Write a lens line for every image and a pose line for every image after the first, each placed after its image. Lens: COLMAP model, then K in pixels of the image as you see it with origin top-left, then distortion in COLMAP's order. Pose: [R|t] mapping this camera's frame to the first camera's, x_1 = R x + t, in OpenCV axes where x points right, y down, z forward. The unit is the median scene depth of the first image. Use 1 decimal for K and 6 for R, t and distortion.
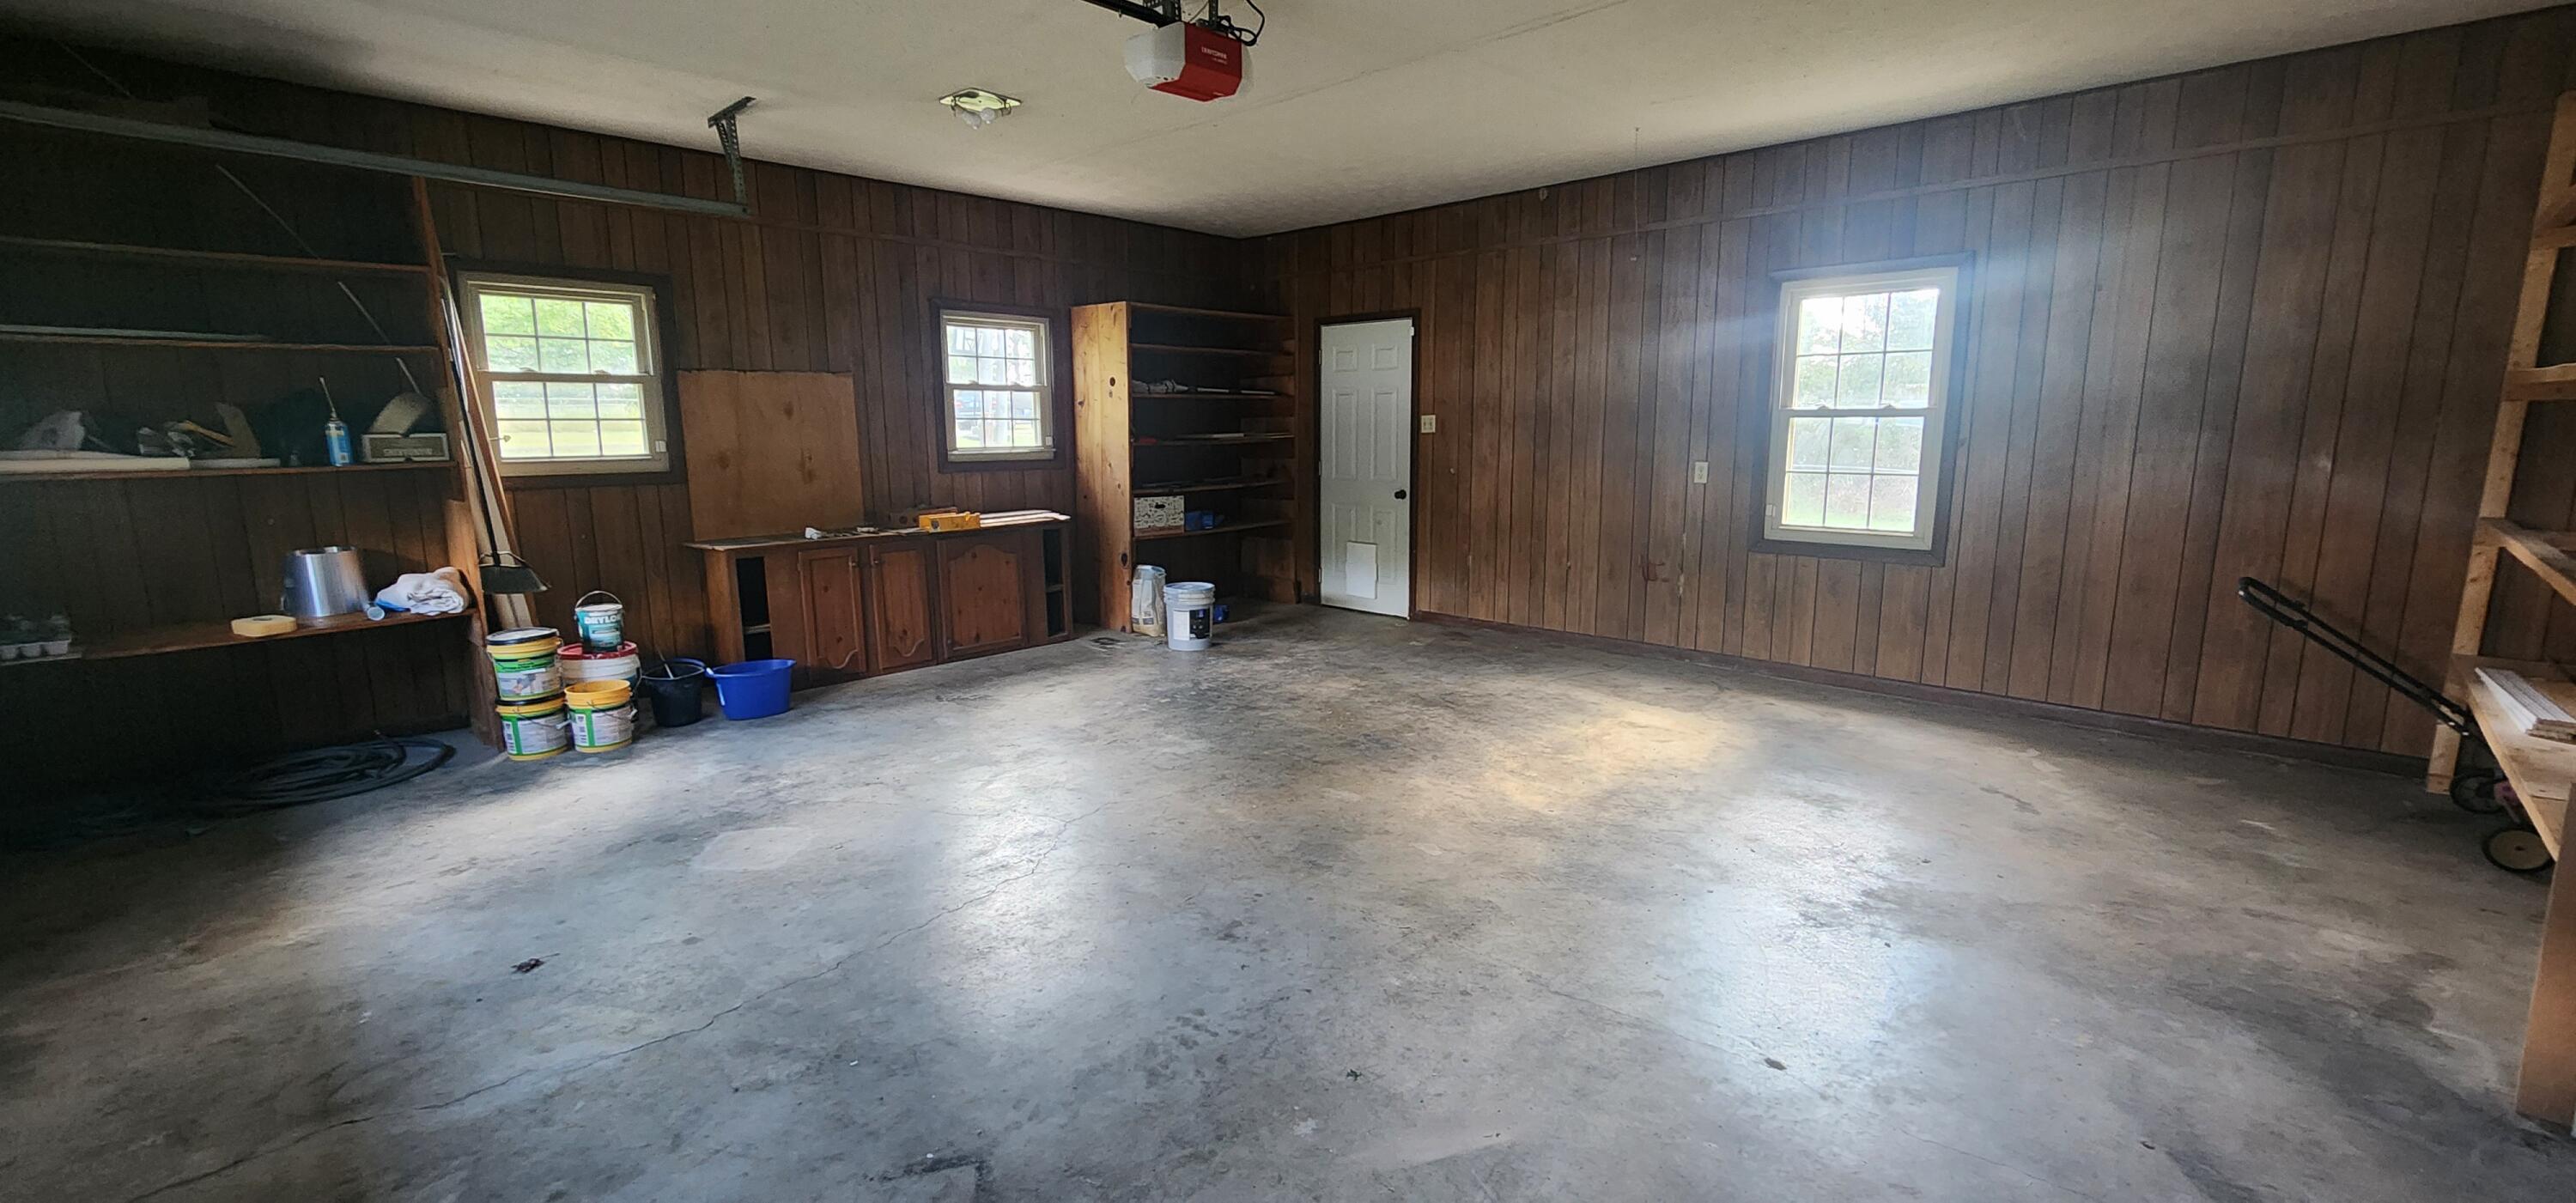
lens RADIAL K [[1064.4, 0, 1281.4], [0, 1064.4, 602.0], [0, 0, 1]] dist [-0.001082, 0.000855]
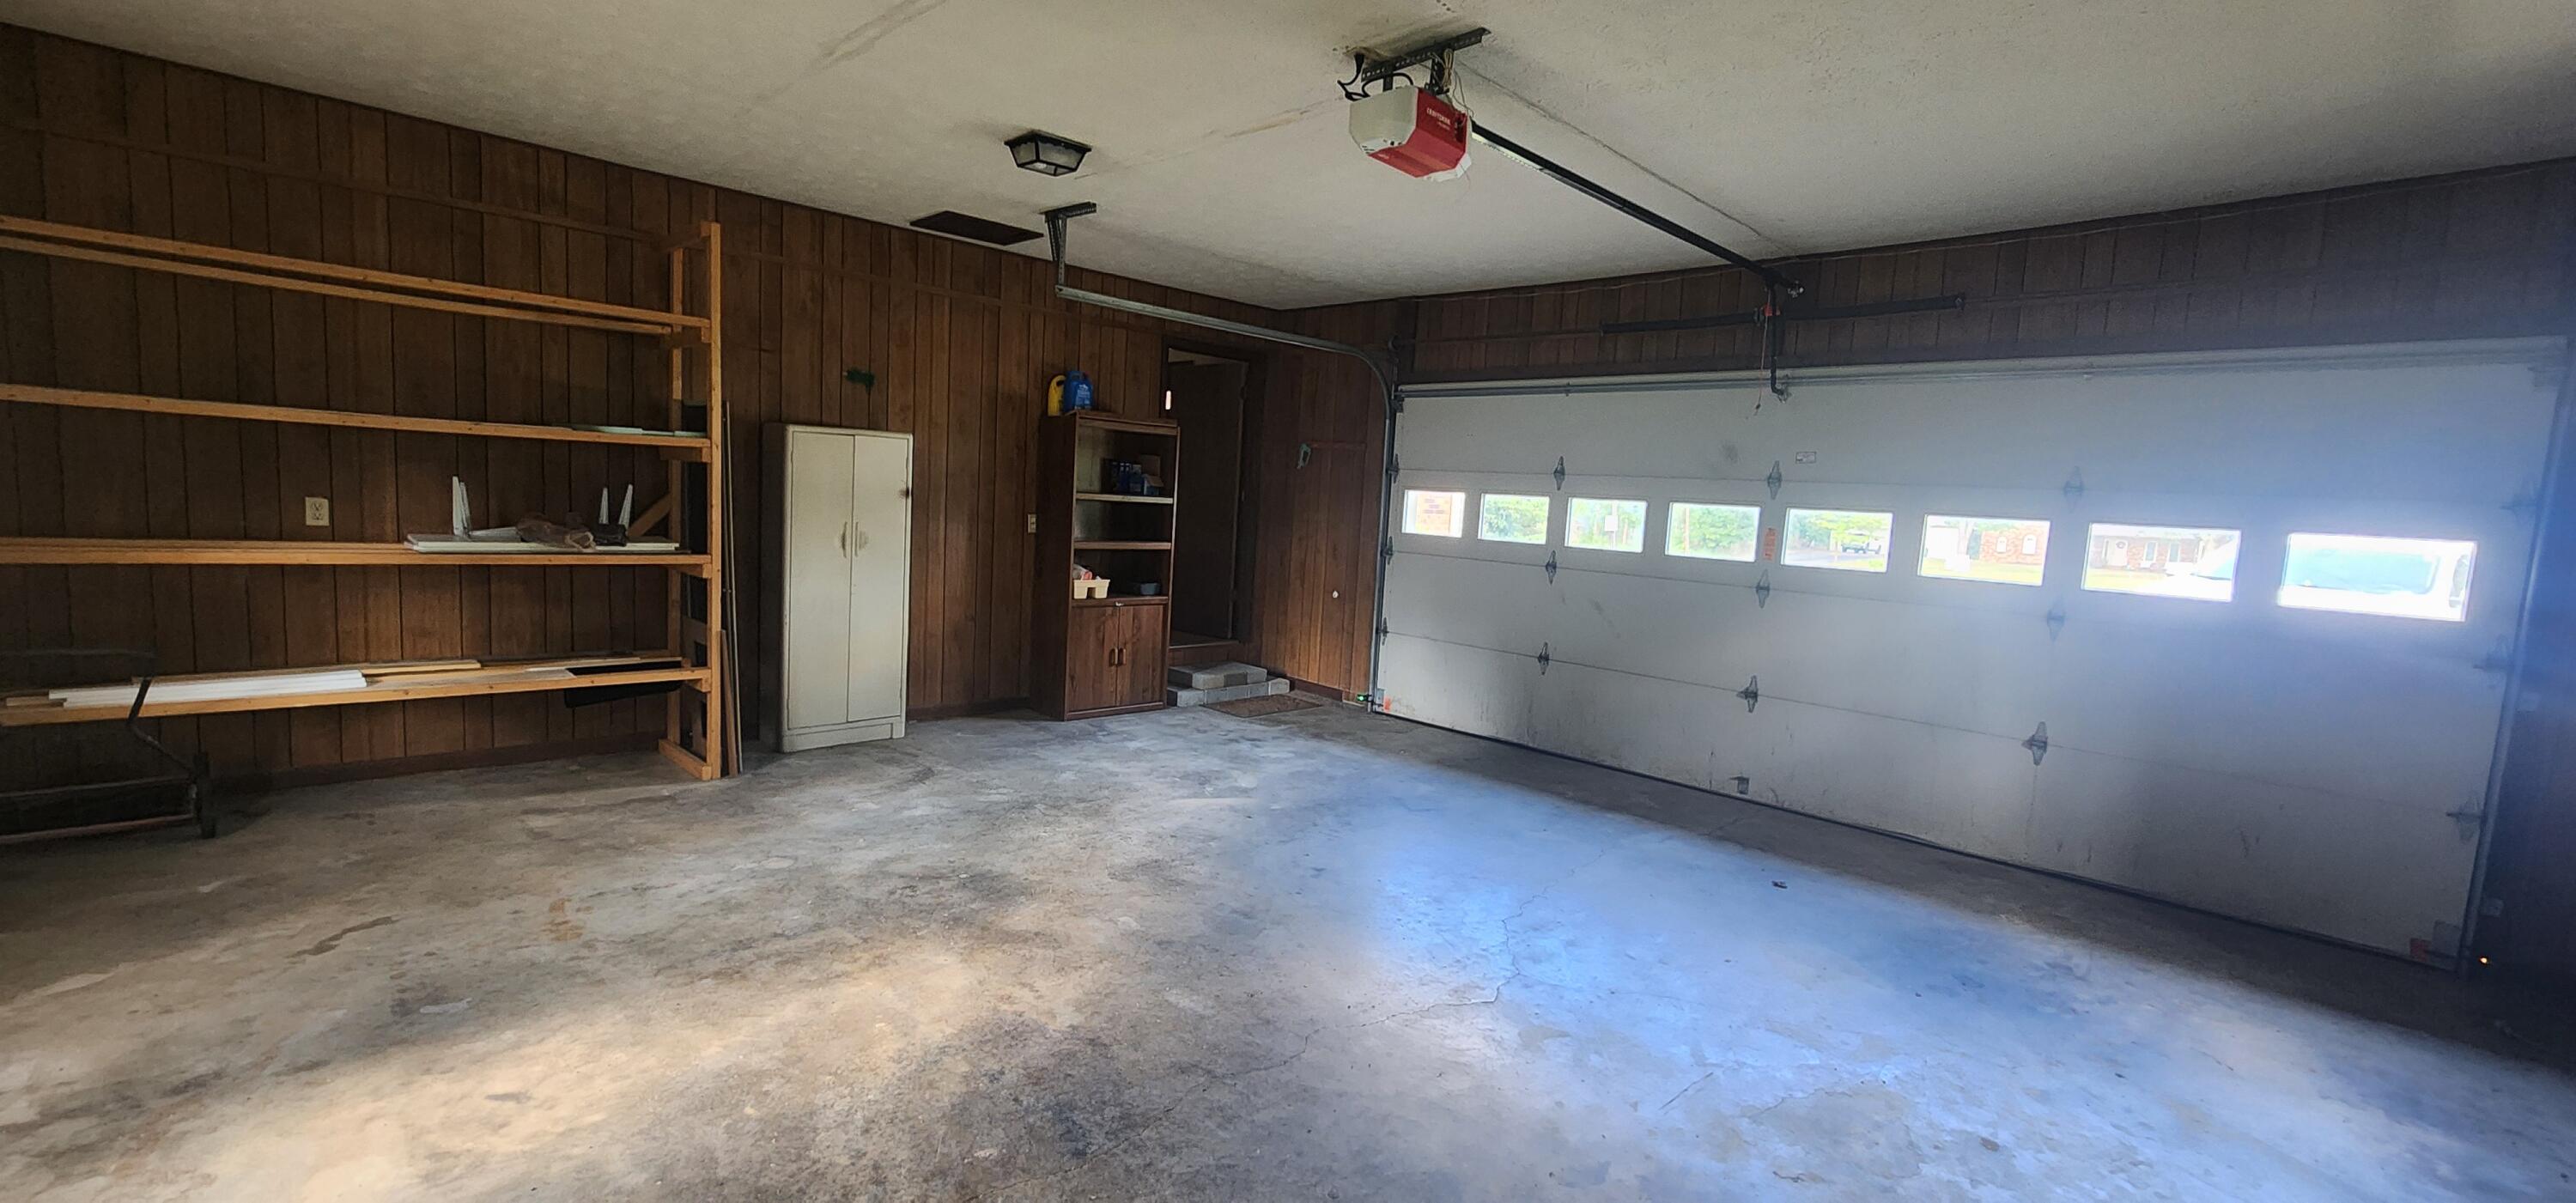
lens RADIAL K [[1064.4, 0, 1281.4], [0, 1064.4, 602.0], [0, 0, 1]] dist [-0.001082, 0.000855]
pose [[-0.998350, -0.053087, 0.021877, -0.010112], [-0.045266, 0.962088, 0.268956, -0.331618], [-0.035325, 0.267522, -0.962904, 1.878116]]
